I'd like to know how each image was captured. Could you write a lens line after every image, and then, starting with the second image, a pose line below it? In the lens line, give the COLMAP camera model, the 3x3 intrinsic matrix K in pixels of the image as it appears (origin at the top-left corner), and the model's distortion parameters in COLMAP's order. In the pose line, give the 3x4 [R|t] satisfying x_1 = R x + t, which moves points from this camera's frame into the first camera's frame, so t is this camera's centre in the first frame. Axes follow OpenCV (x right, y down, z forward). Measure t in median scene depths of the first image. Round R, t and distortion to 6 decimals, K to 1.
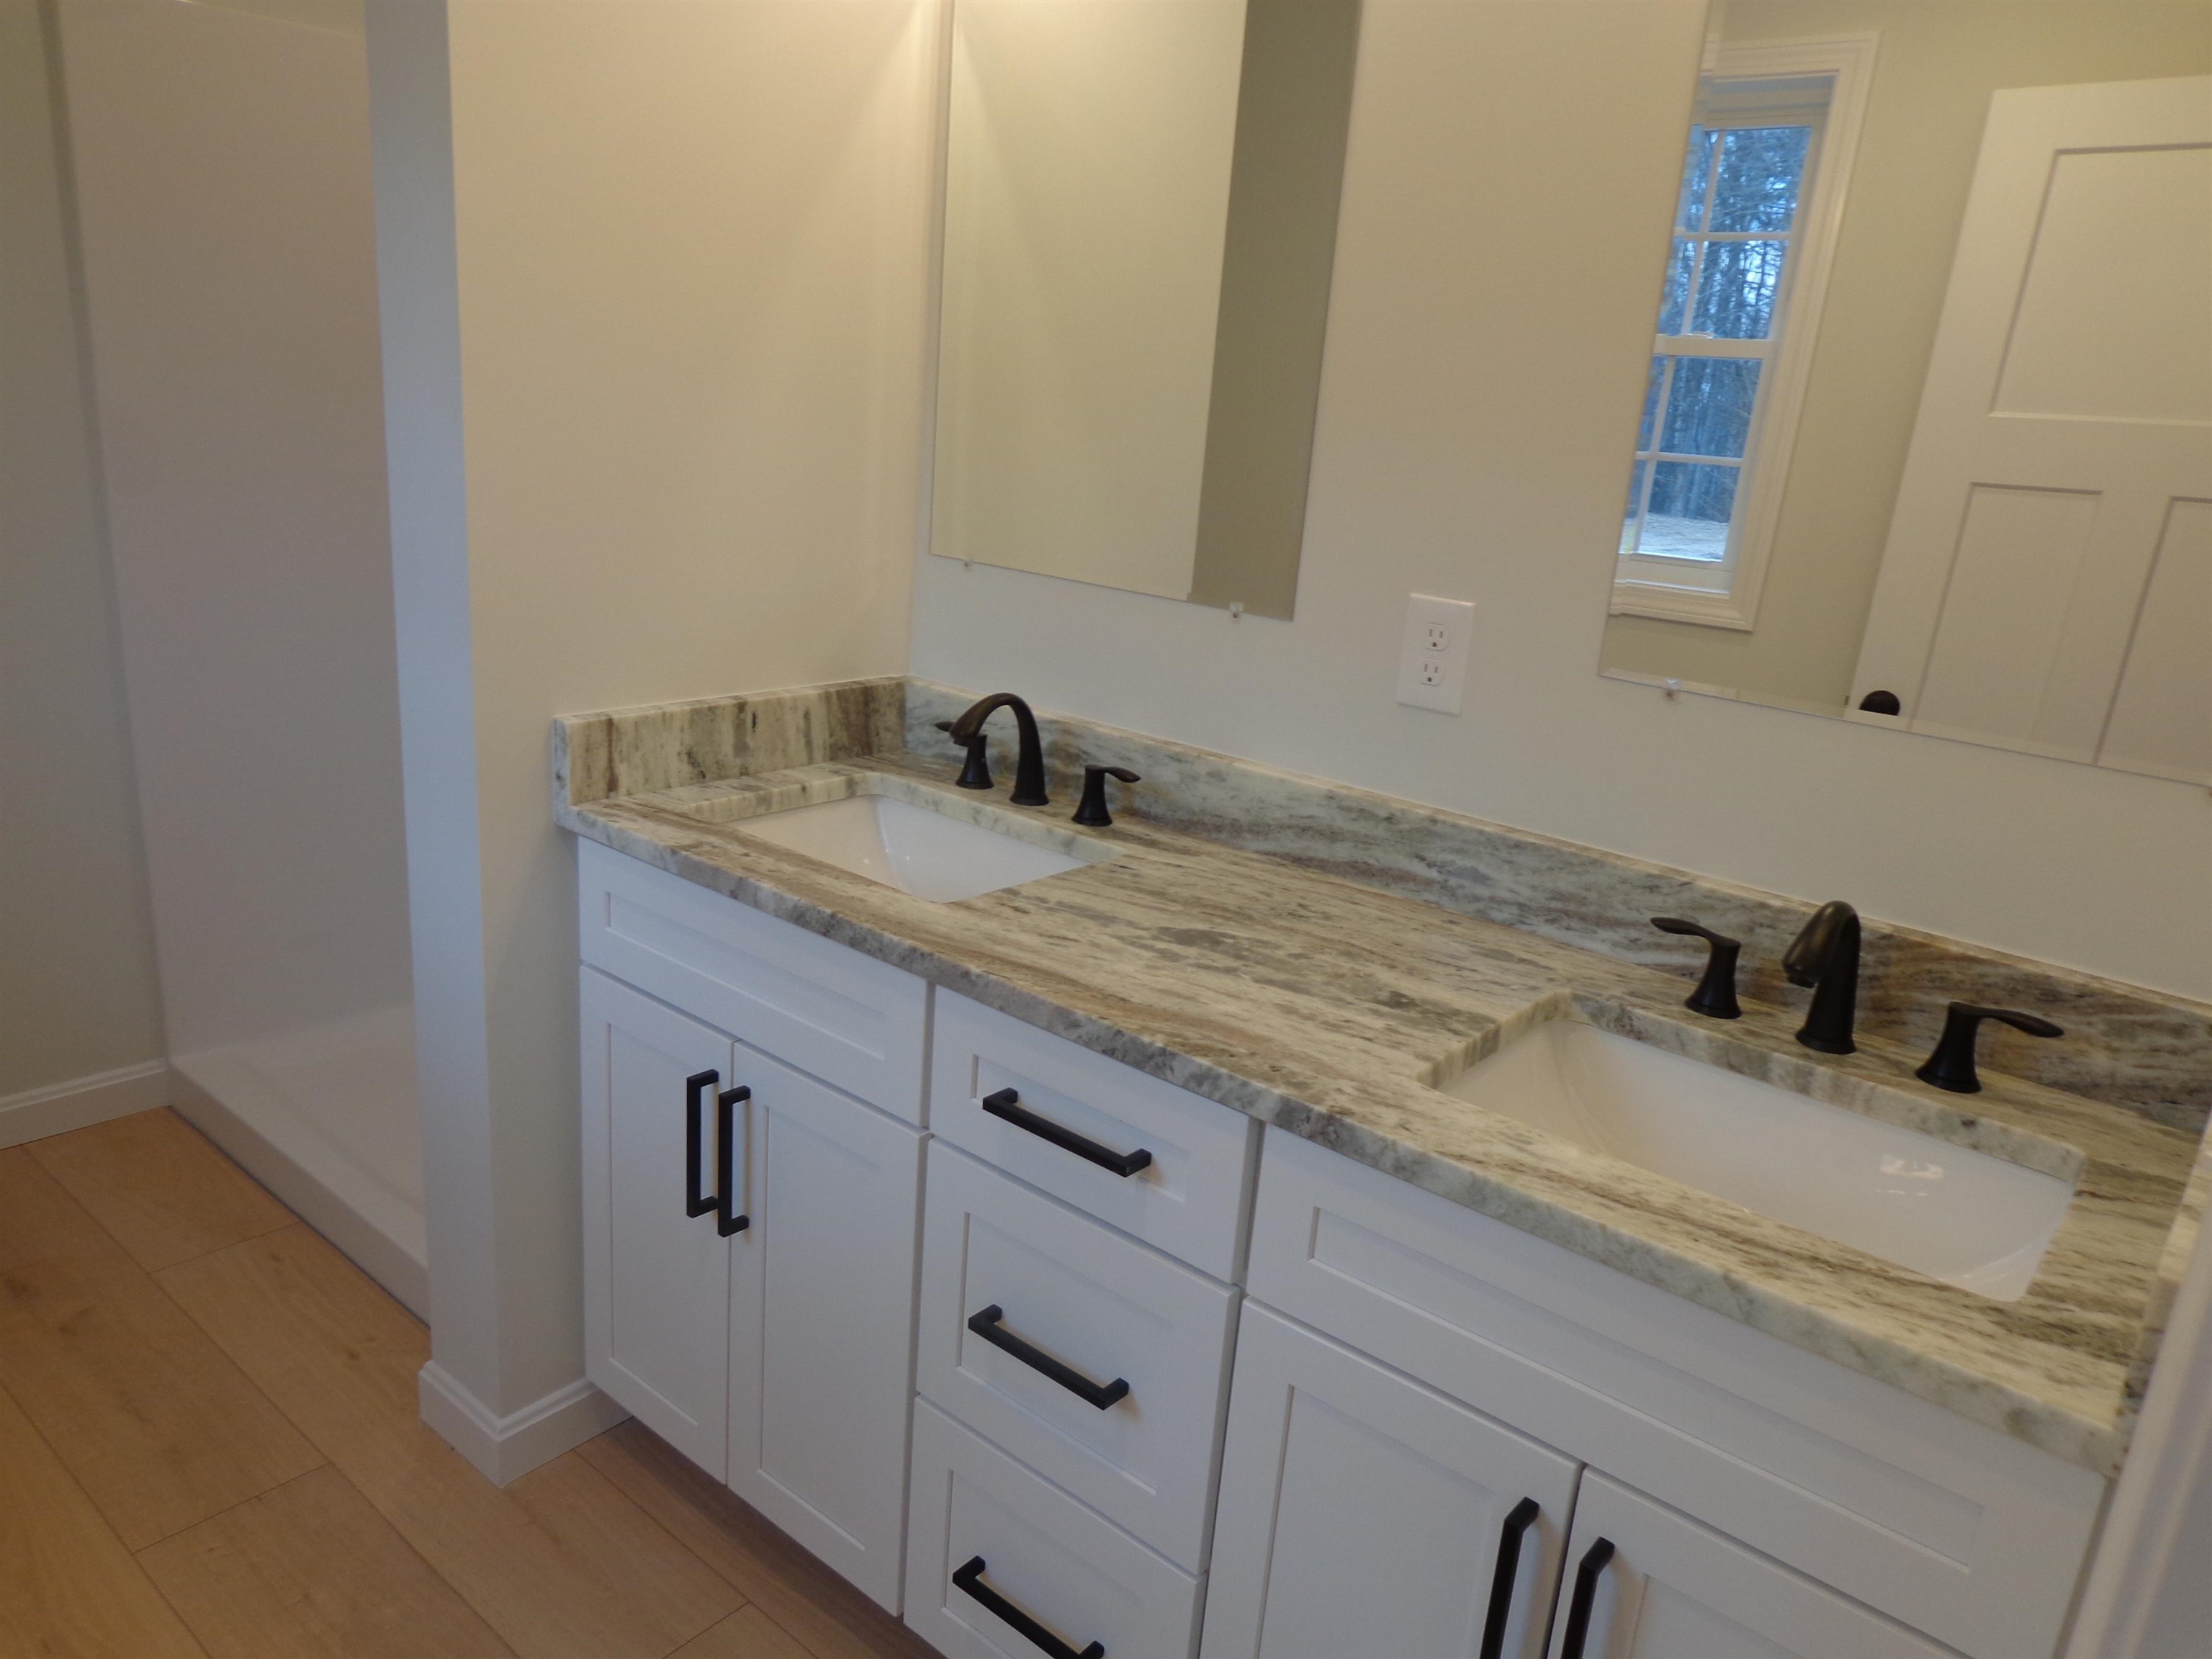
lens RADIAL K [[1579.6, 0, 1104.6], [0, 1579.6, 836.6], [0, 0, 1]] dist [0.012147, -0.006827]
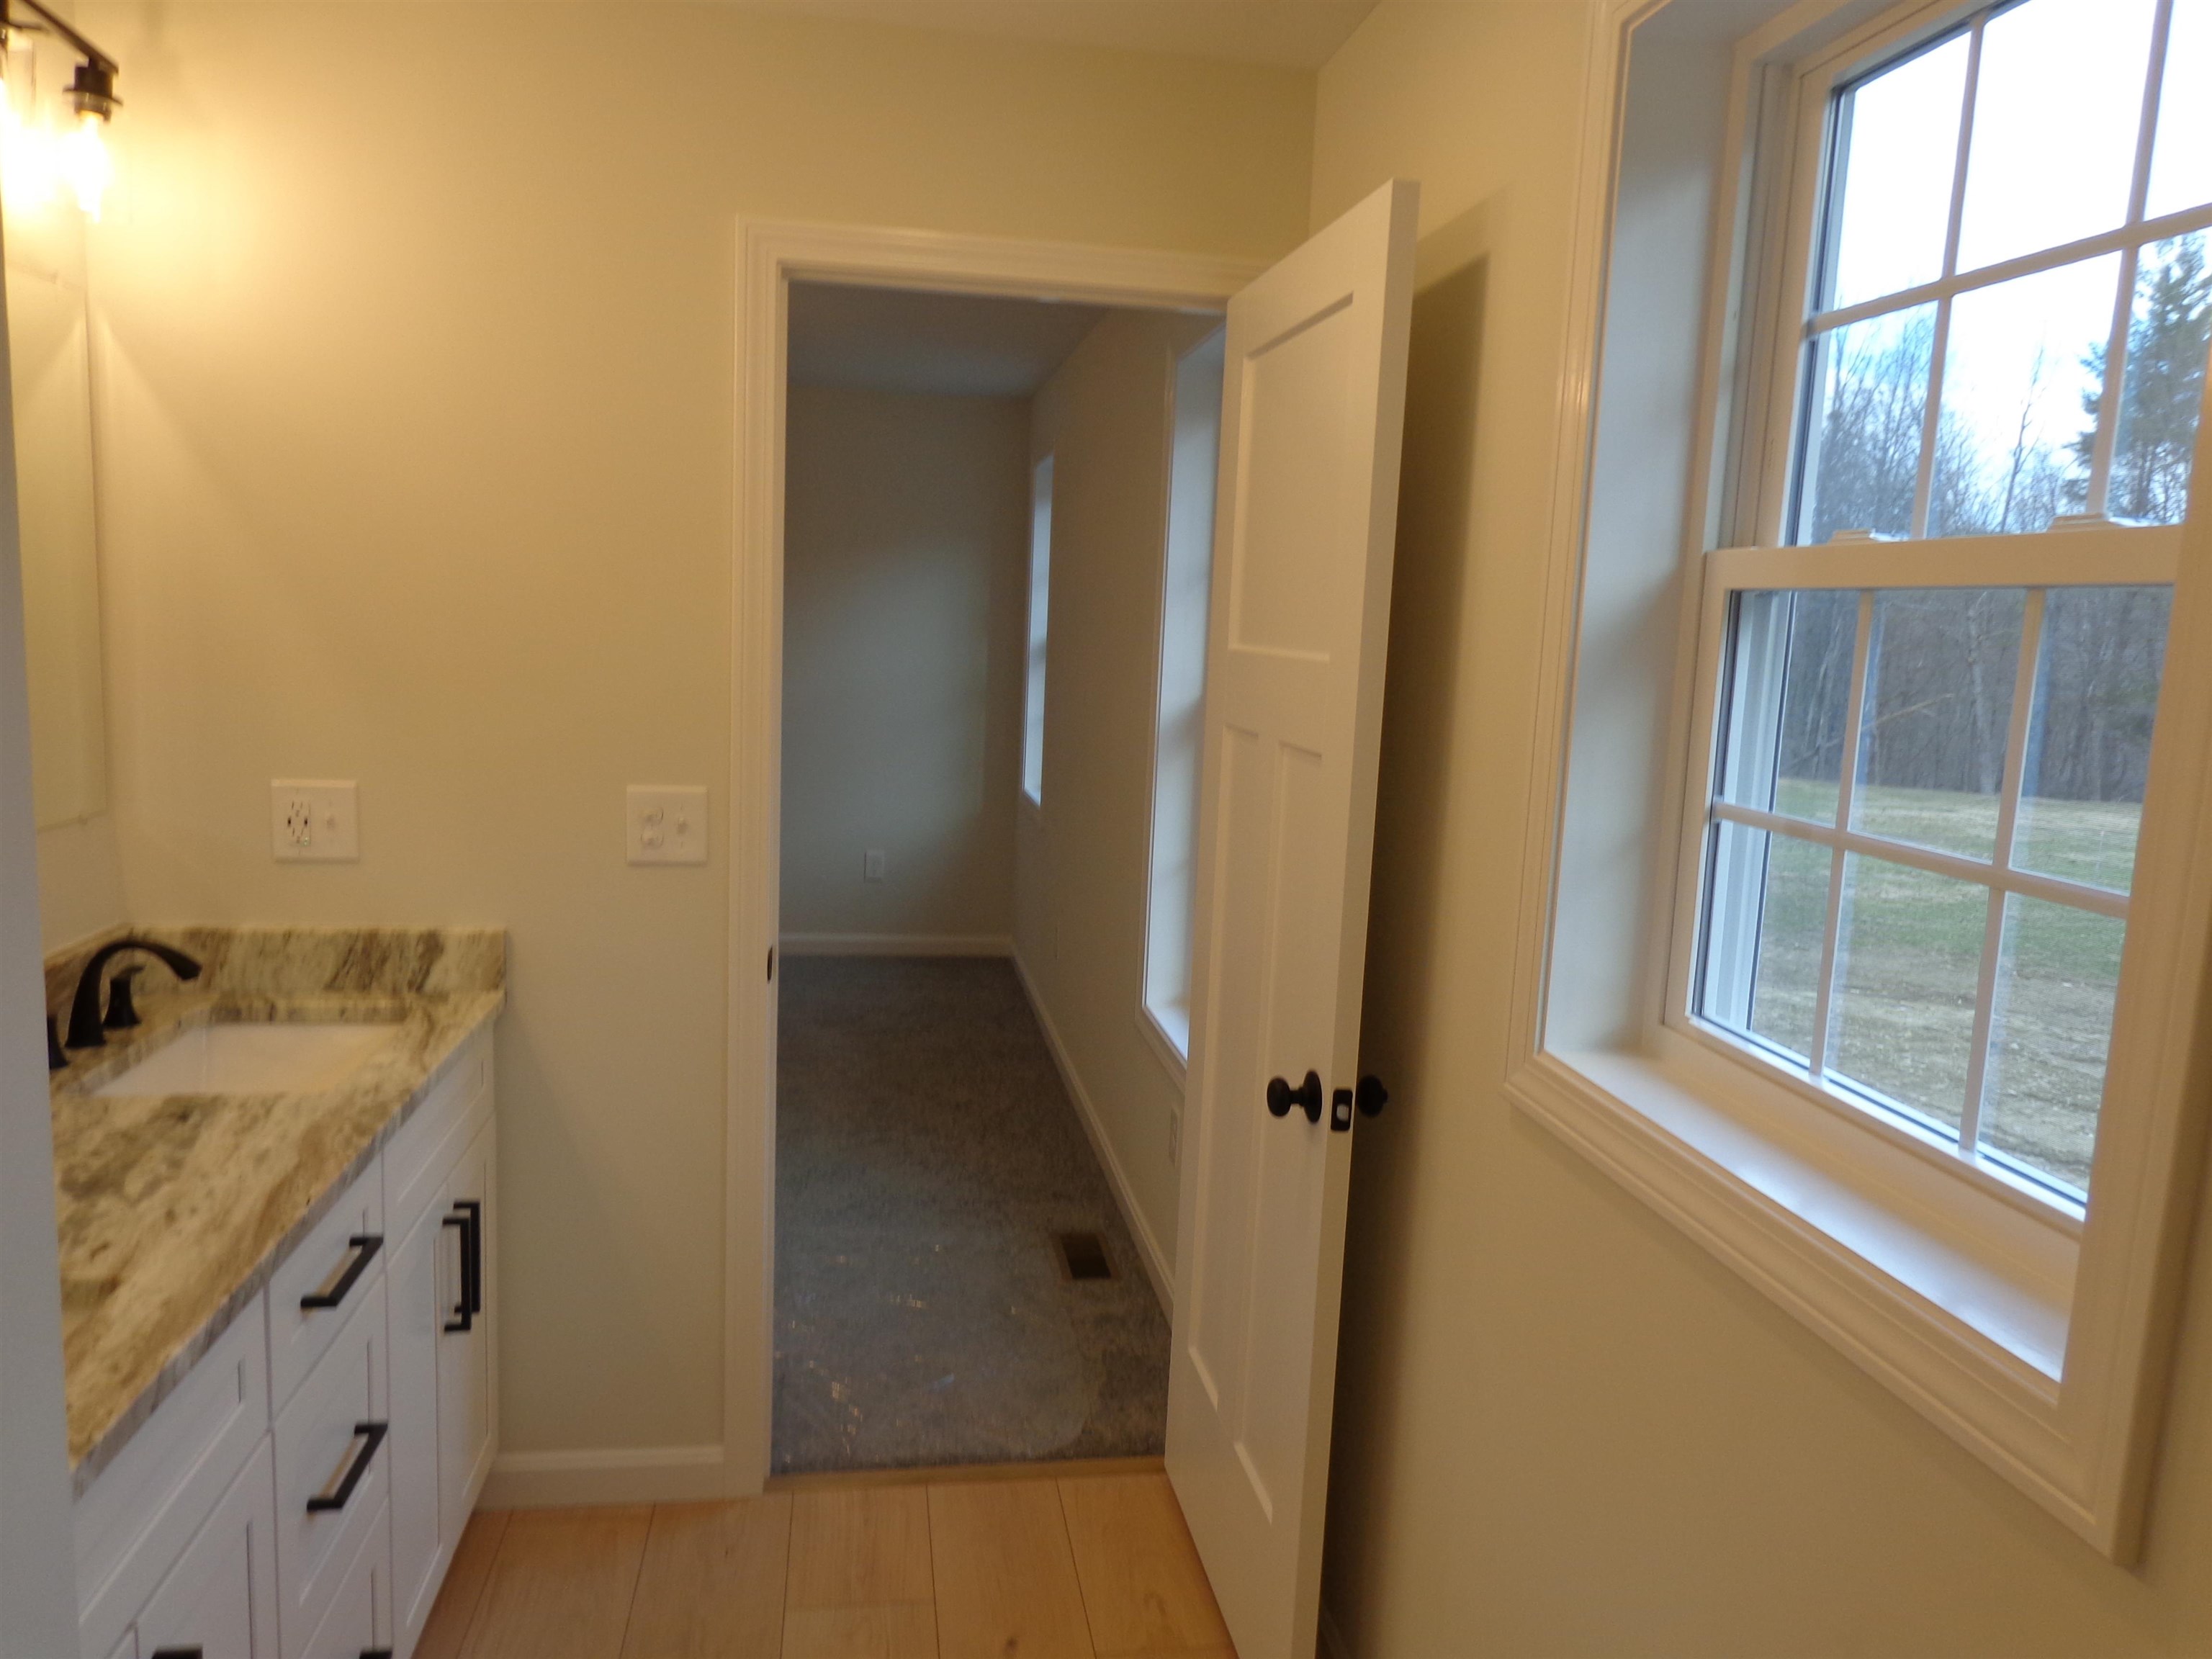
lens RADIAL K [[1579.6, 0, 1101.3], [0, 1579.6, 831.4], [0, 0, 1]] dist [0.012147, -0.006827]
pose [[-0.745234, -0.201416, 0.635656, -1.139195], [0.089479, 0.914459, 0.394662, -0.544583], [-0.660772, 0.350994, -0.663463, 1.238299]]
